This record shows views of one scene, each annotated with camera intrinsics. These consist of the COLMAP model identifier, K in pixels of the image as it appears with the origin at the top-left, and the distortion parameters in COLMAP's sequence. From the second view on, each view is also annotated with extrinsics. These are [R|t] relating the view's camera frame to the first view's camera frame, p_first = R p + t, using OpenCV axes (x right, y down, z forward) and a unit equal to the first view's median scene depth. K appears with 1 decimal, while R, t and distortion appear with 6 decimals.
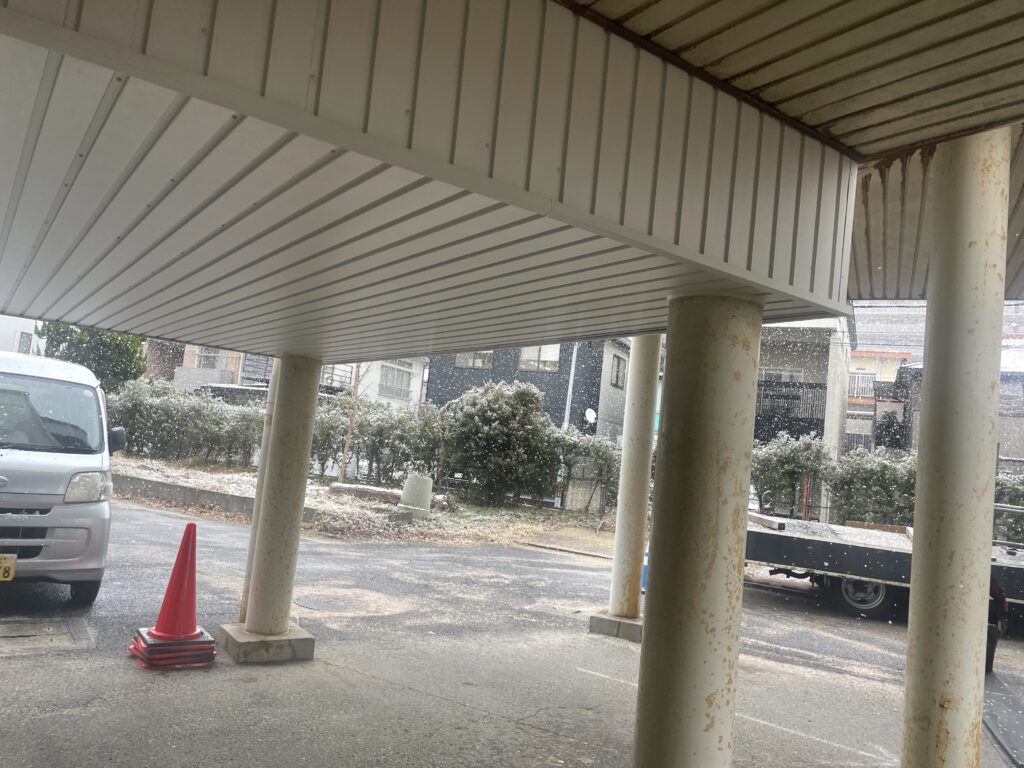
lens RADIAL K [[776.3, 0, 512.0], [0, 776.3, 384.0], [0, 0, 1]] dist [0.077707, -0.098977]
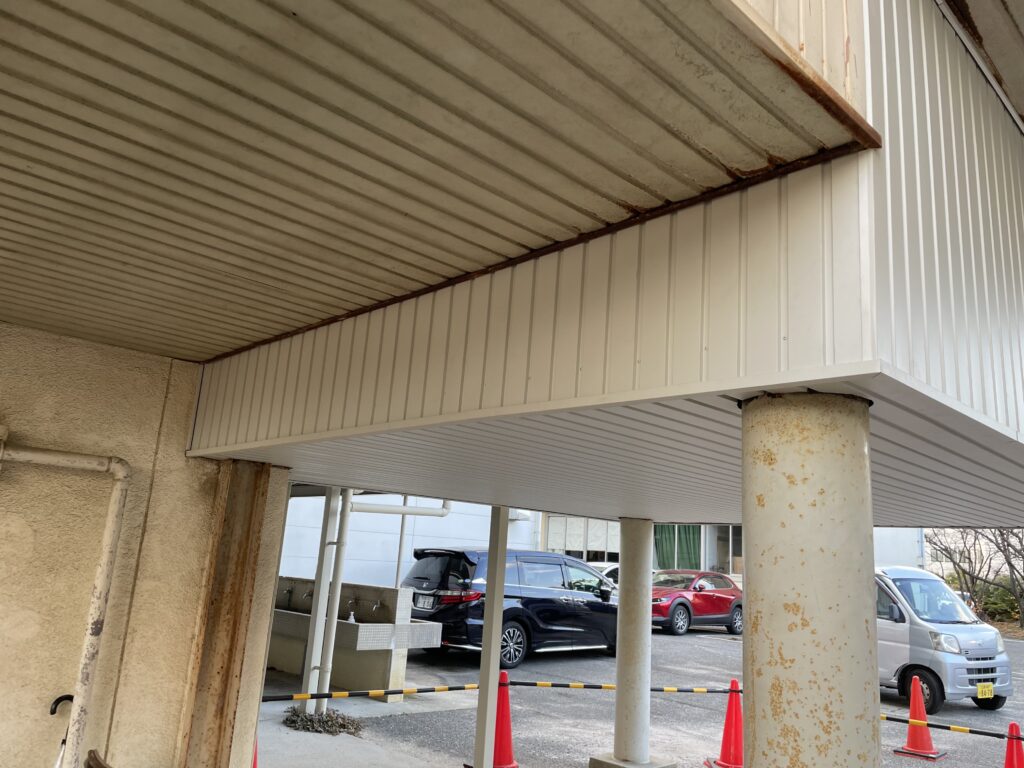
lens RADIAL K [[776.3, 0, 512.0], [0, 776.3, 384.0], [0, 0, 1]] dist [0.077707, -0.098977]
pose [[0.150720, -0.314550, -0.937199, 1.029901], [0.042487, 0.949214, -0.311749, 0.112630], [0.987663, 0.007168, 0.156429, 0.643072]]
